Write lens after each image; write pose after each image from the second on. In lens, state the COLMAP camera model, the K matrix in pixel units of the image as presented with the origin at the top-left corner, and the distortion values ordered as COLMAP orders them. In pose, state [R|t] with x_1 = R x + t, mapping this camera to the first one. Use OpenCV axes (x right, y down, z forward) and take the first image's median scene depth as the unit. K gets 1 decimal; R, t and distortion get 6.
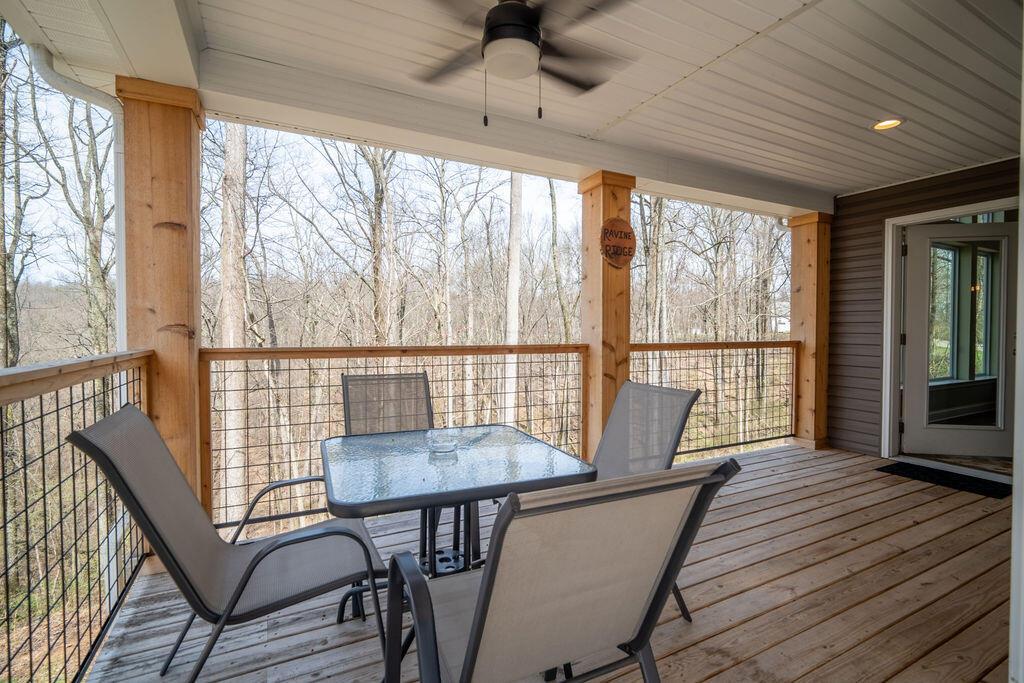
lens RADIAL K [[473.6, 0, 513.8], [0, 473.6, 342.1], [0, 0, 1]] dist [-0.005922, -0.000529]
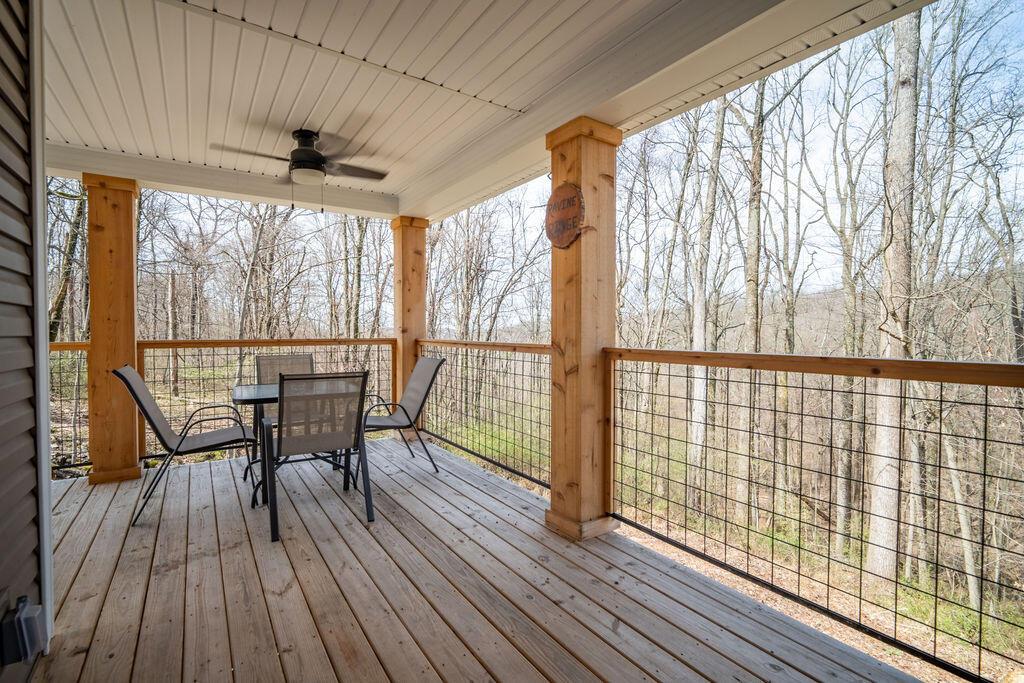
lens RADIAL K [[473.6, 0, 513.8], [0, 473.6, 342.1], [0, 0, 1]] dist [-0.005922, -0.000529]
pose [[0.122730, 0.032476, -0.991909, 0.983035], [-0.037441, 0.998904, 0.028073, -0.021922], [0.991734, 0.033693, 0.123812, 0.829145]]
